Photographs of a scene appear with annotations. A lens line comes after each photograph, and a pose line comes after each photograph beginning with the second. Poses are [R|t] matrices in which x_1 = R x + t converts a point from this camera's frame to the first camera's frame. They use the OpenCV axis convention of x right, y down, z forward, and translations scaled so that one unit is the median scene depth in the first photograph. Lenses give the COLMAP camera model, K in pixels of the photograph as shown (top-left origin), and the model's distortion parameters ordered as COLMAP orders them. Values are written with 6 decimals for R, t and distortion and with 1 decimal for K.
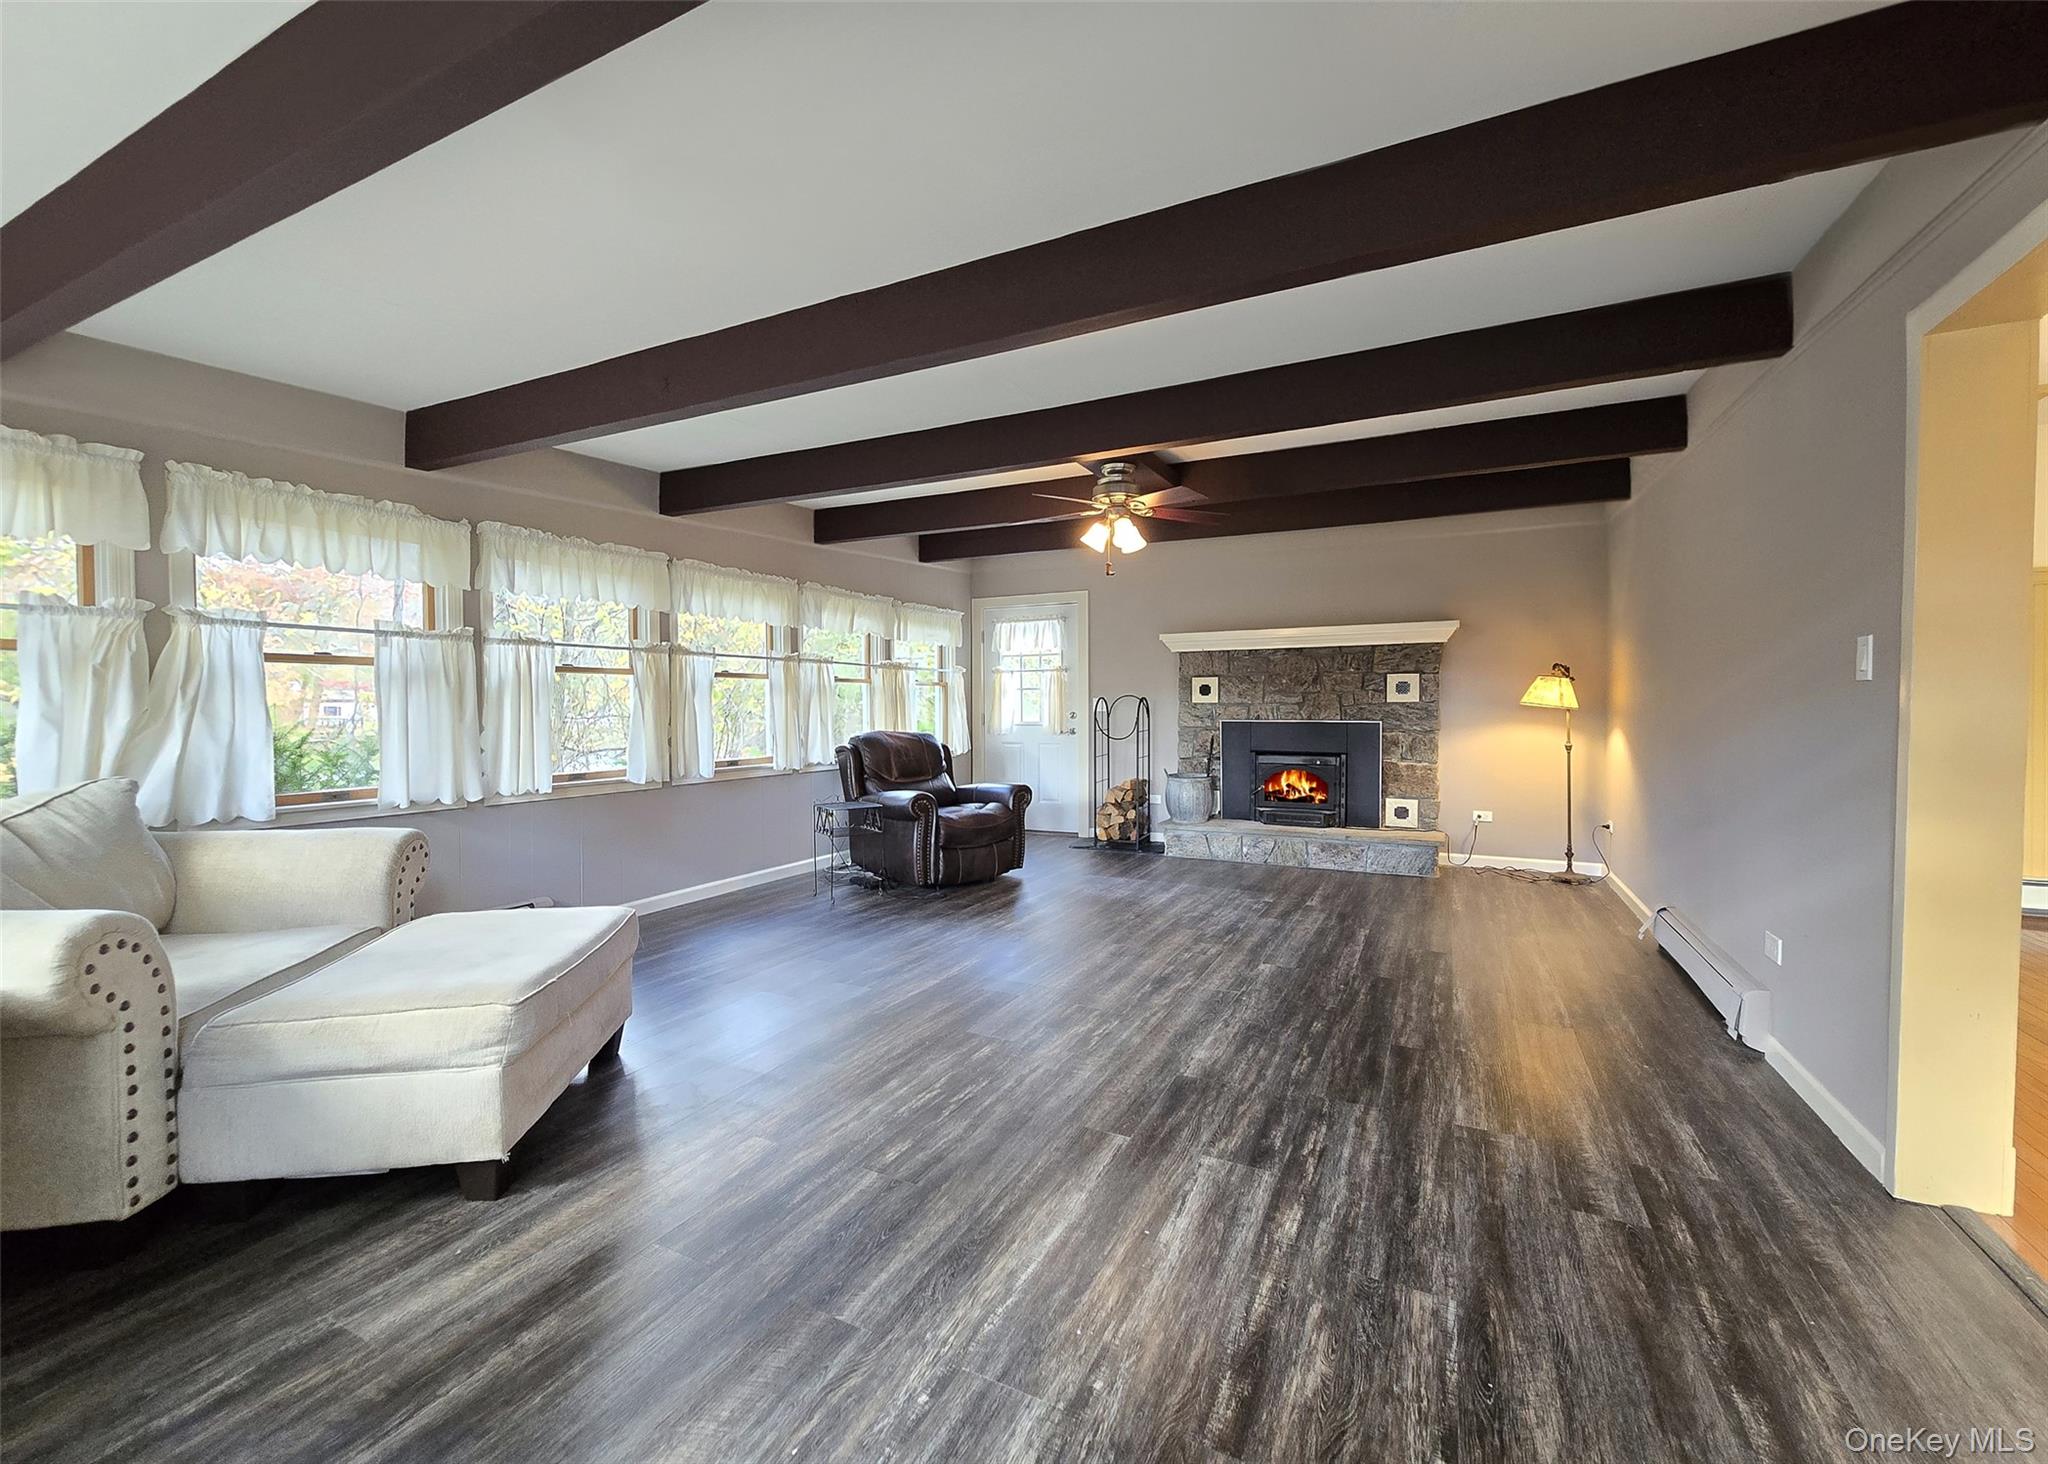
lens RADIAL K [[841.7, 0, 1016.2], [0, 841.7, 735.7], [0, 0, 1]] dist [-0.001977, 0.000250]
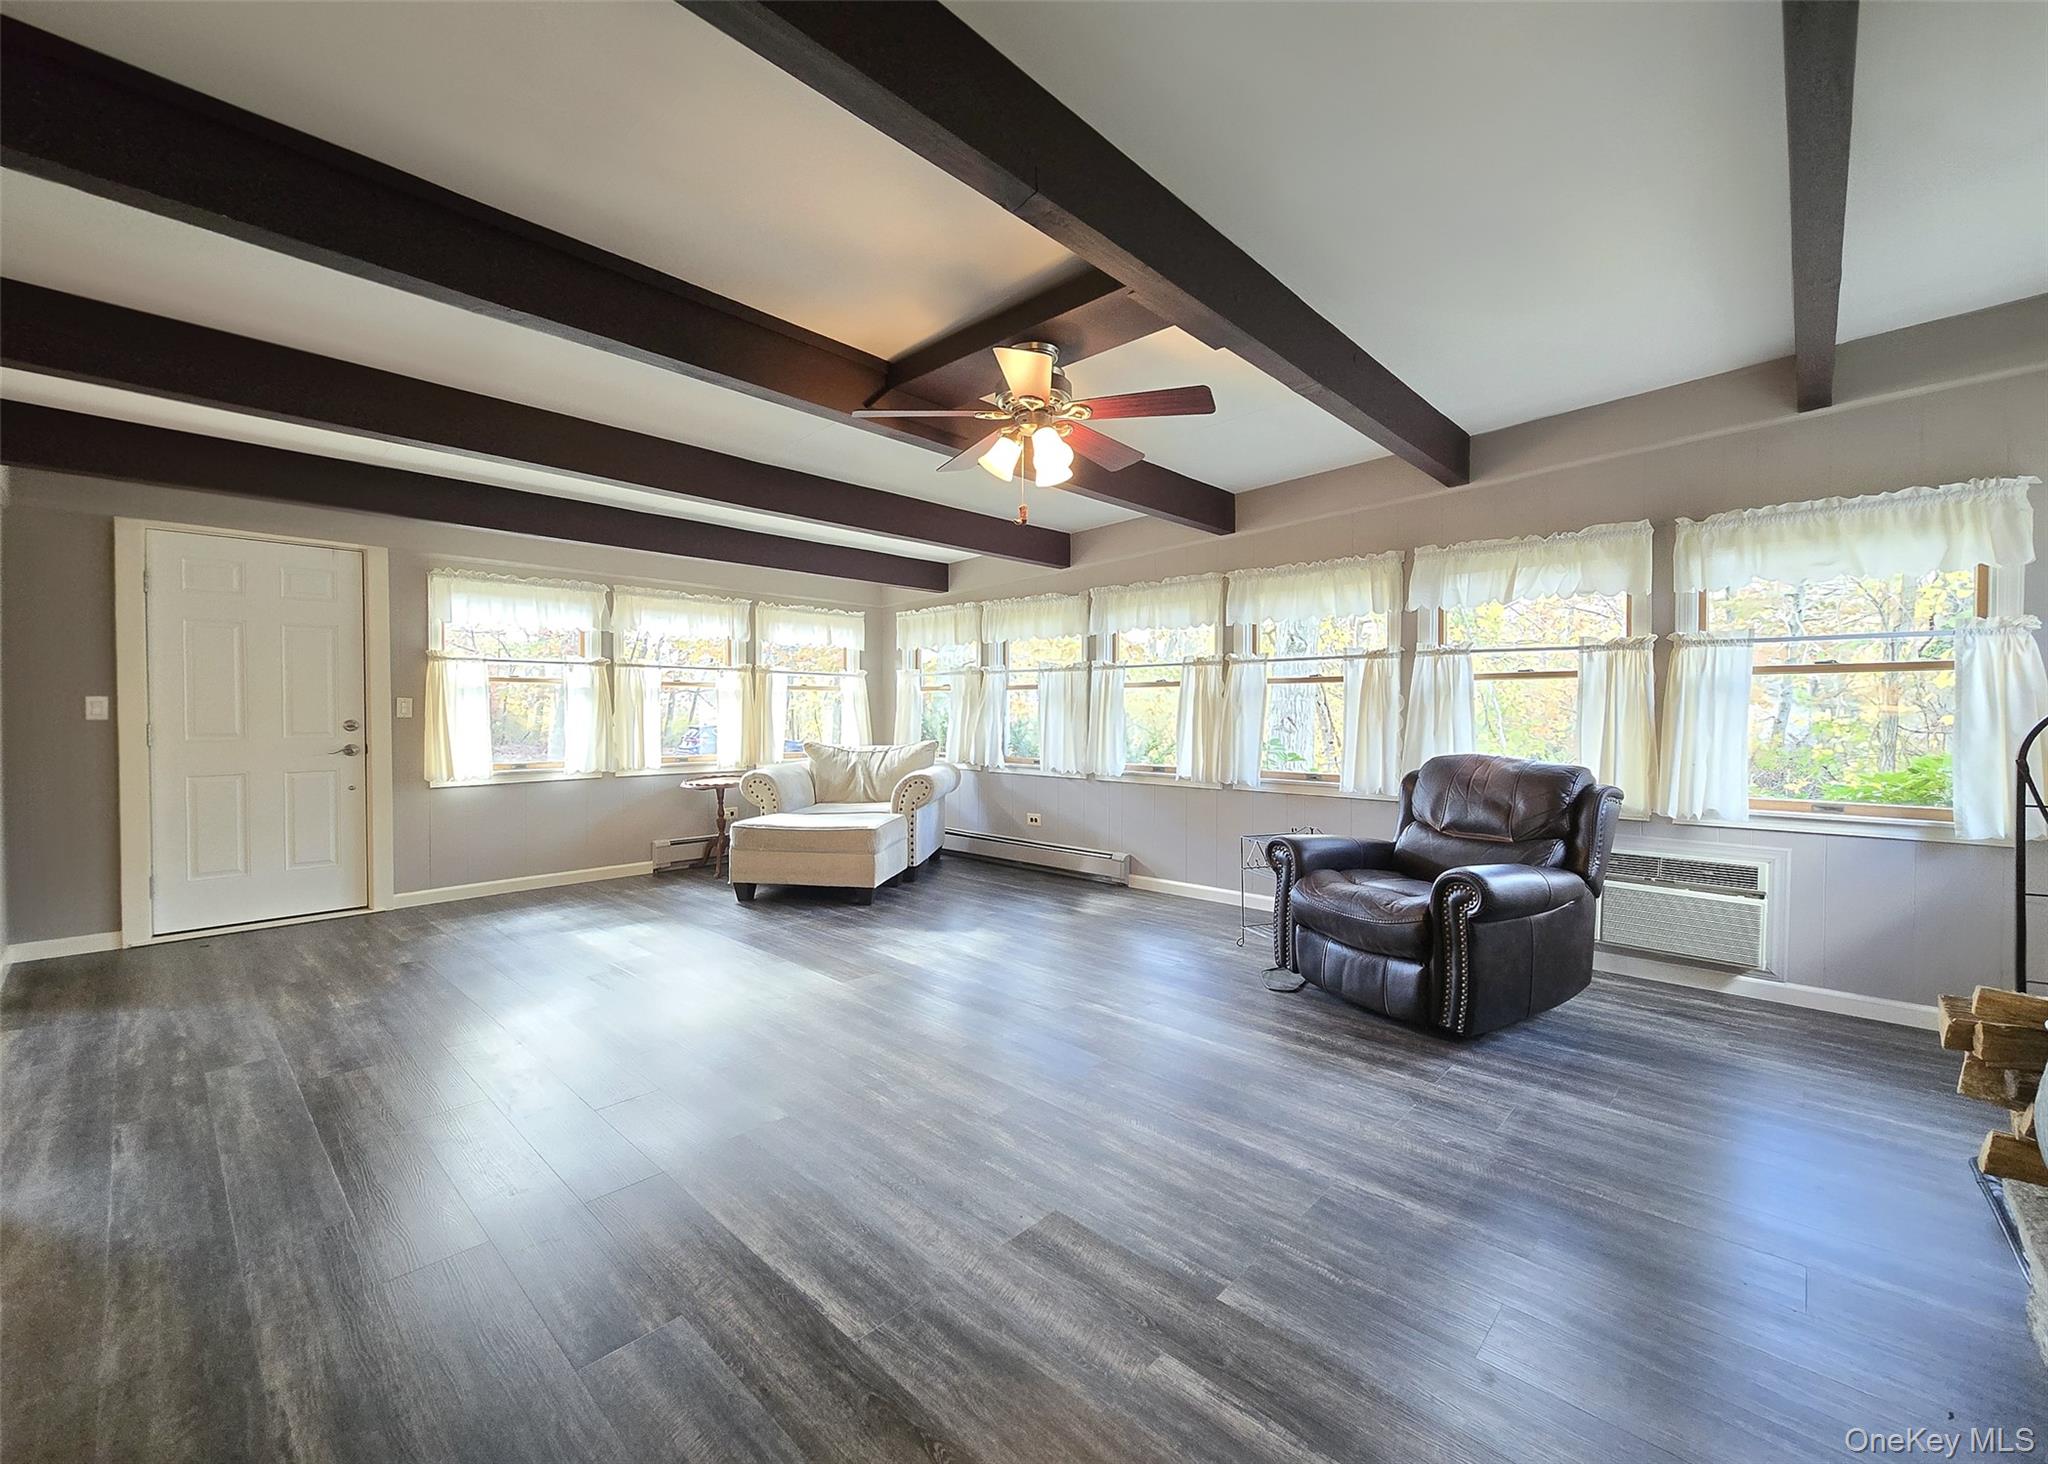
lens RADIAL K [[841.7, 0, 1015.2], [0, 841.7, 729.0], [0, 0, 1]] dist [-0.001977, 0.000250]
pose [[-0.282545, 0.015976, -0.959121, 0.737889], [-0.044246, 0.998580, 0.029668, -0.042089], [0.958233, 0.050820, -0.281437, 1.150473]]
